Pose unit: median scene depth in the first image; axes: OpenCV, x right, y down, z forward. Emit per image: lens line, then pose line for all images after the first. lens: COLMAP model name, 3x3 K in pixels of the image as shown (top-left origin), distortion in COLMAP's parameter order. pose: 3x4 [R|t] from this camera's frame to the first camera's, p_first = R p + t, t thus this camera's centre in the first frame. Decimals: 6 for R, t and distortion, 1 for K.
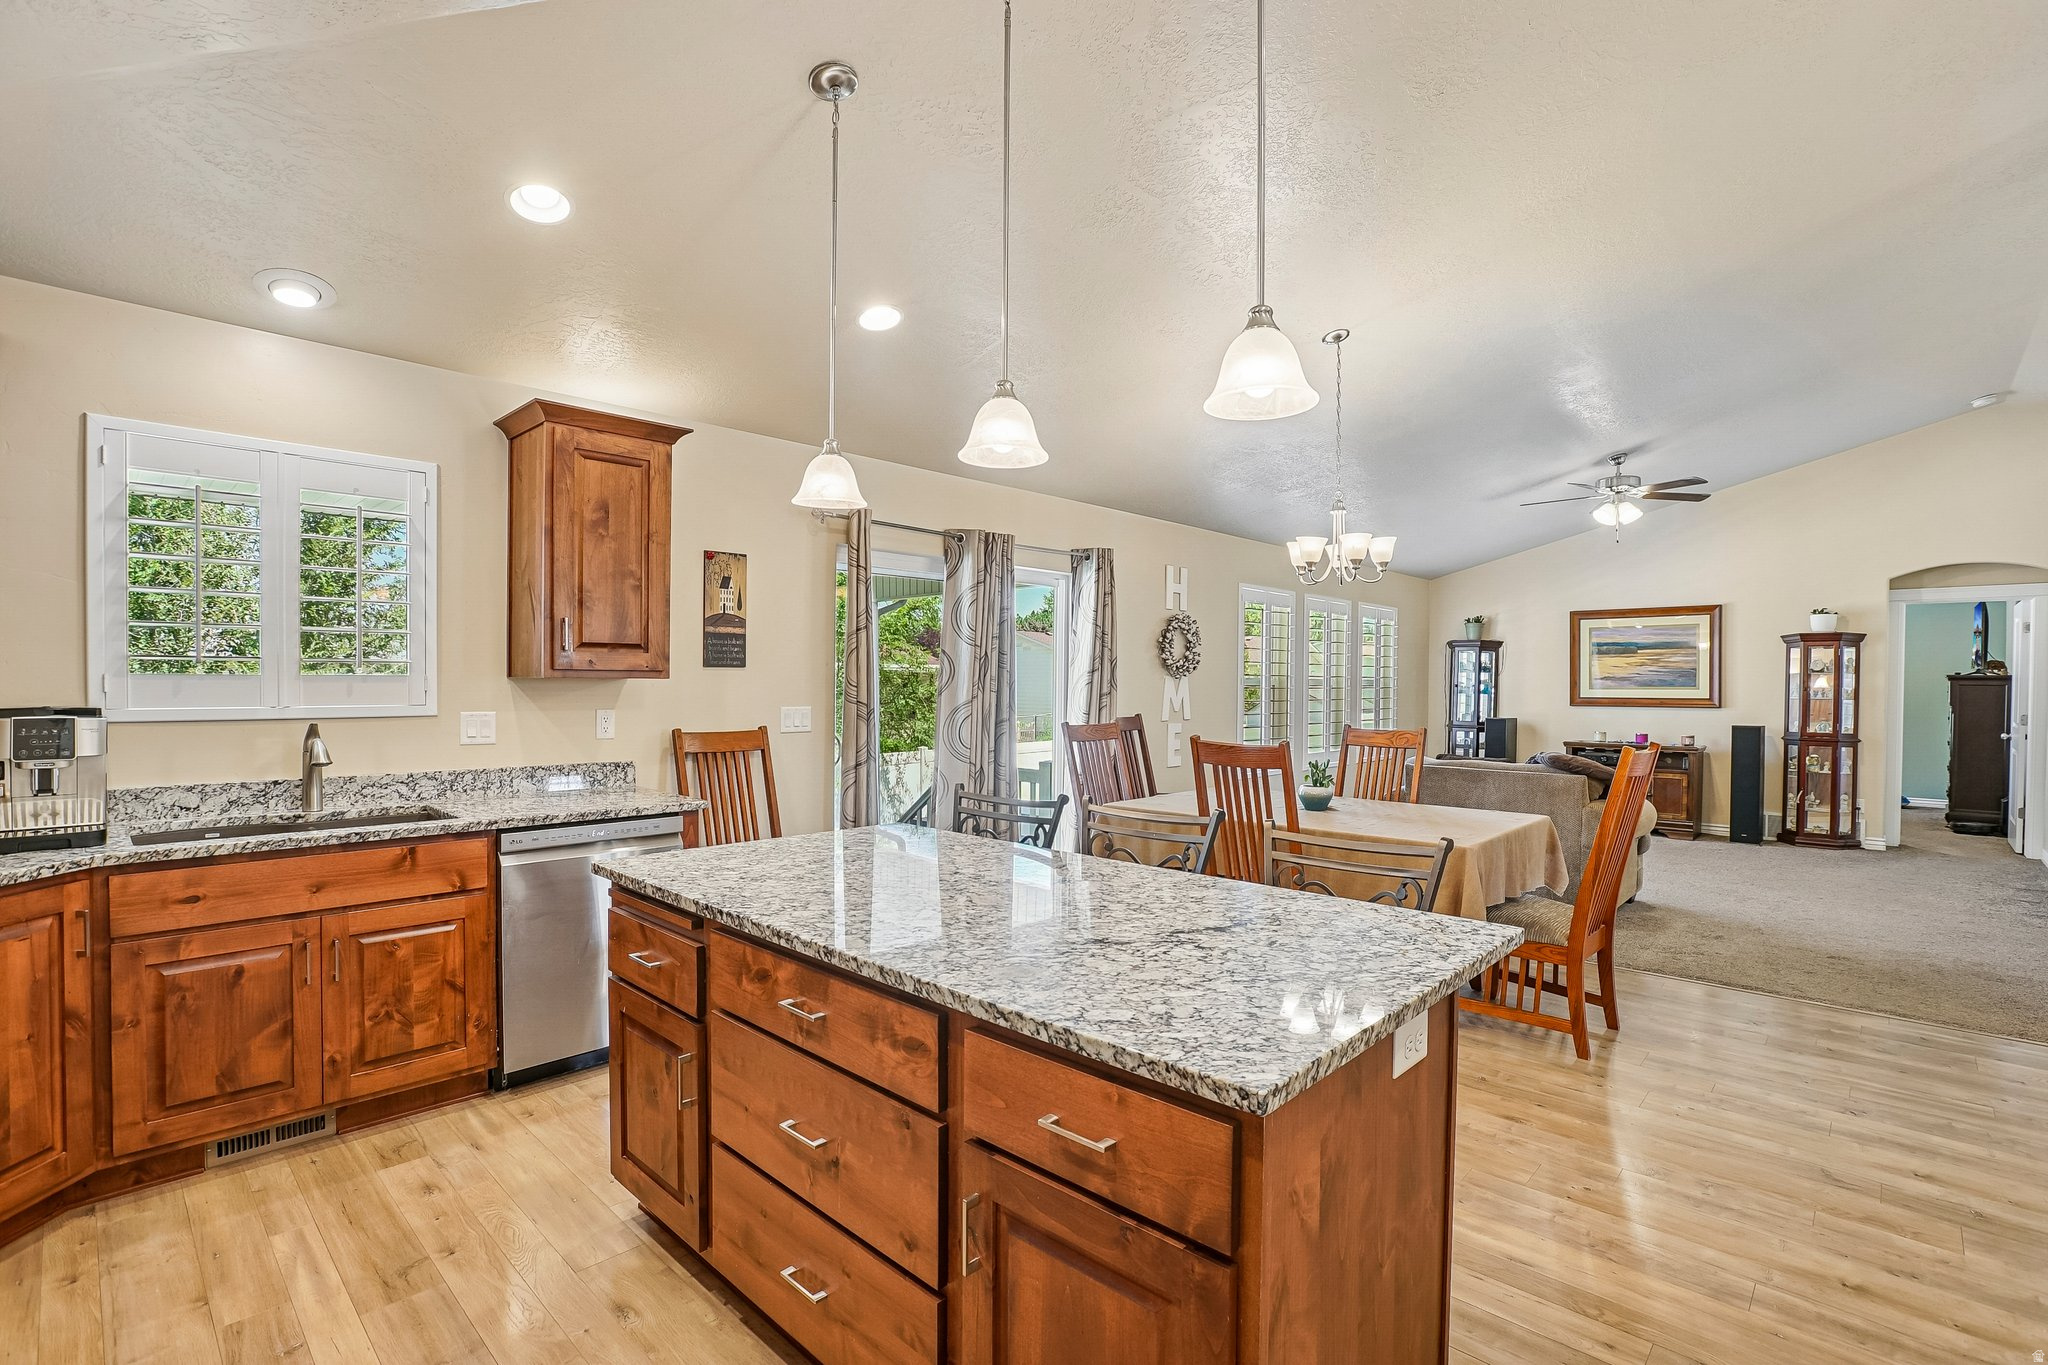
lens RADIAL K [[948.1, 0, 1034.3], [0, 948.1, 692.9], [0, 0, 1]] dist [-0.053741, 0.018719]
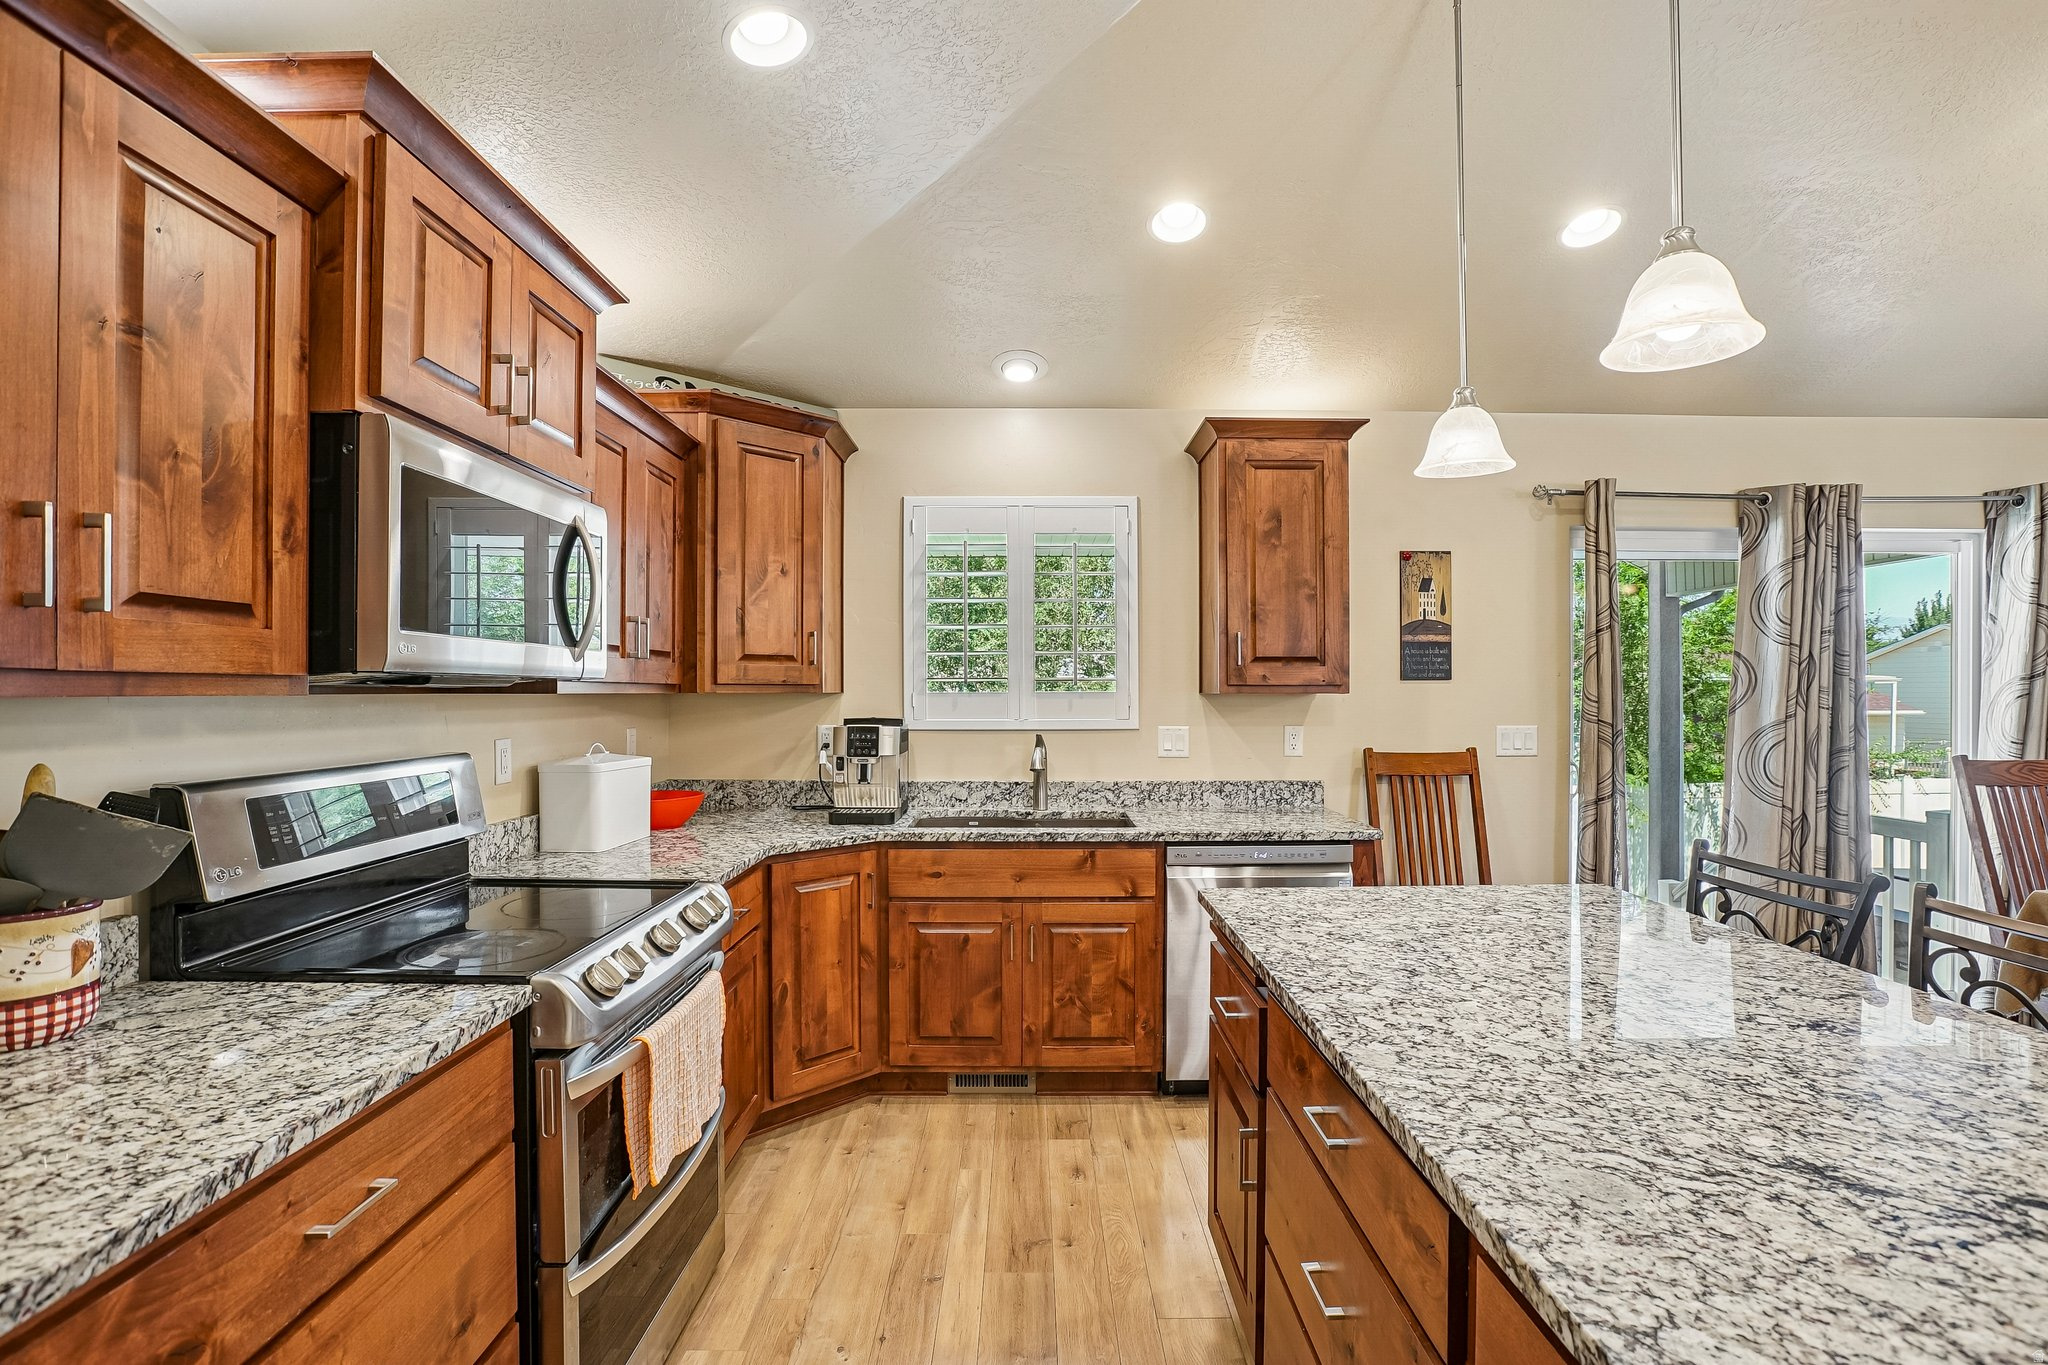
lens RADIAL K [[948.1, 0, 1034.3], [0, 948.1, 692.9], [0, 0, 1]] dist [-0.053741, 0.018719]
pose [[0.692113, -0.007761, -0.721748, 0.050953], [-0.003613, 0.999892, -0.014217, -0.001255], [0.721780, 0.012448, 0.692010, 0.110324]]
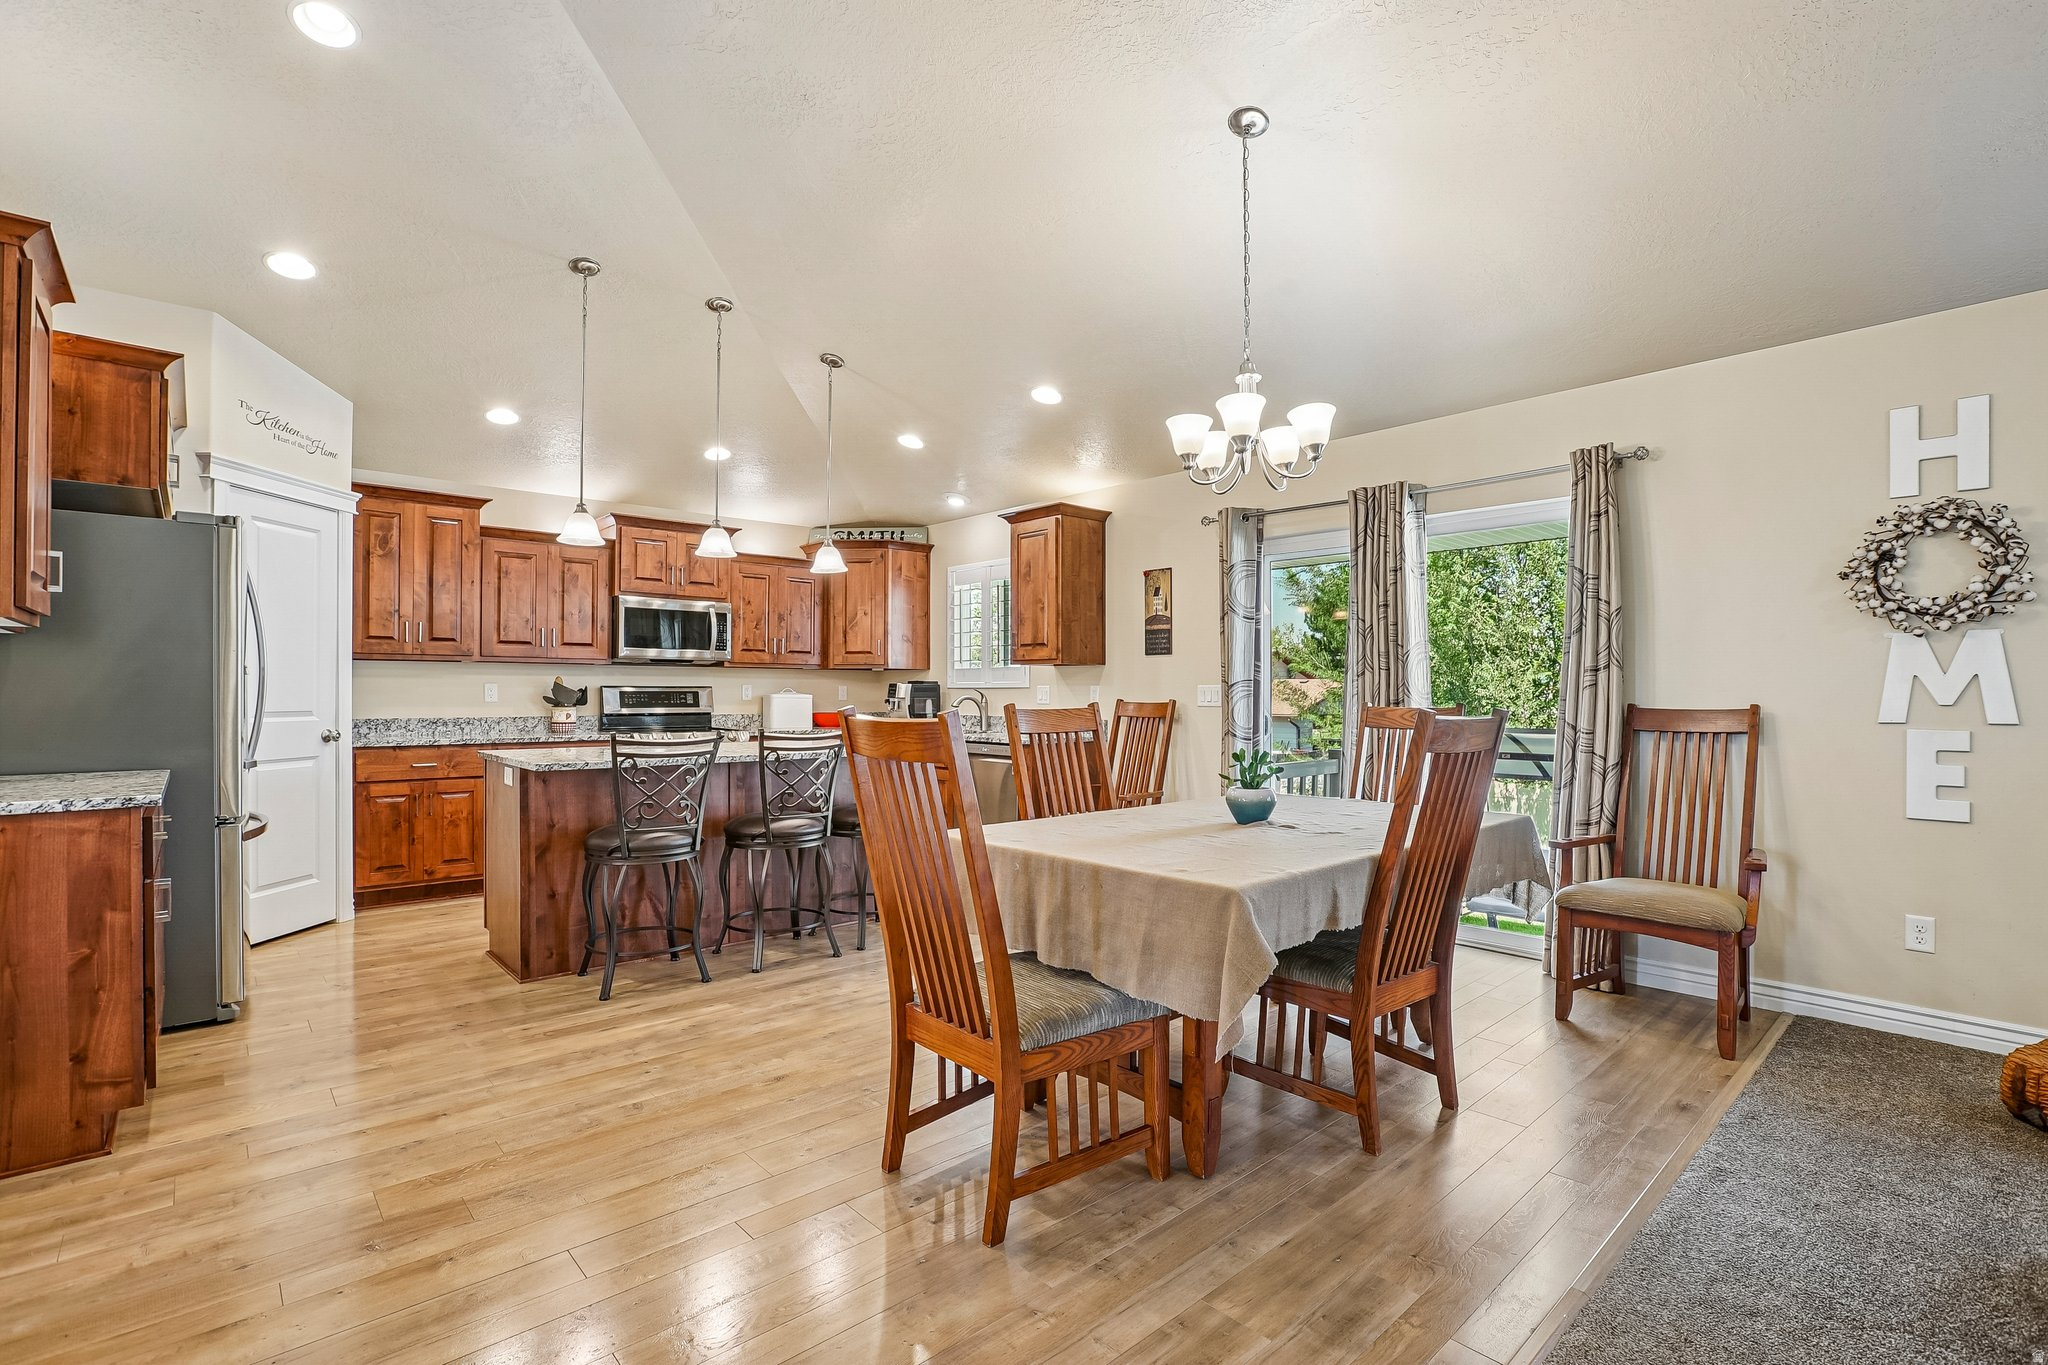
lens RADIAL K [[948.1, 0, 1034.3], [0, 948.1, 692.9], [0, 0, 1]] dist [-0.053741, 0.018719]
pose [[-0.074859, -0.009004, -0.997153, 0.938798], [-0.017160, 0.999823, -0.007740, 0.036821], [0.997046, 0.016532, -0.075000, 0.849380]]
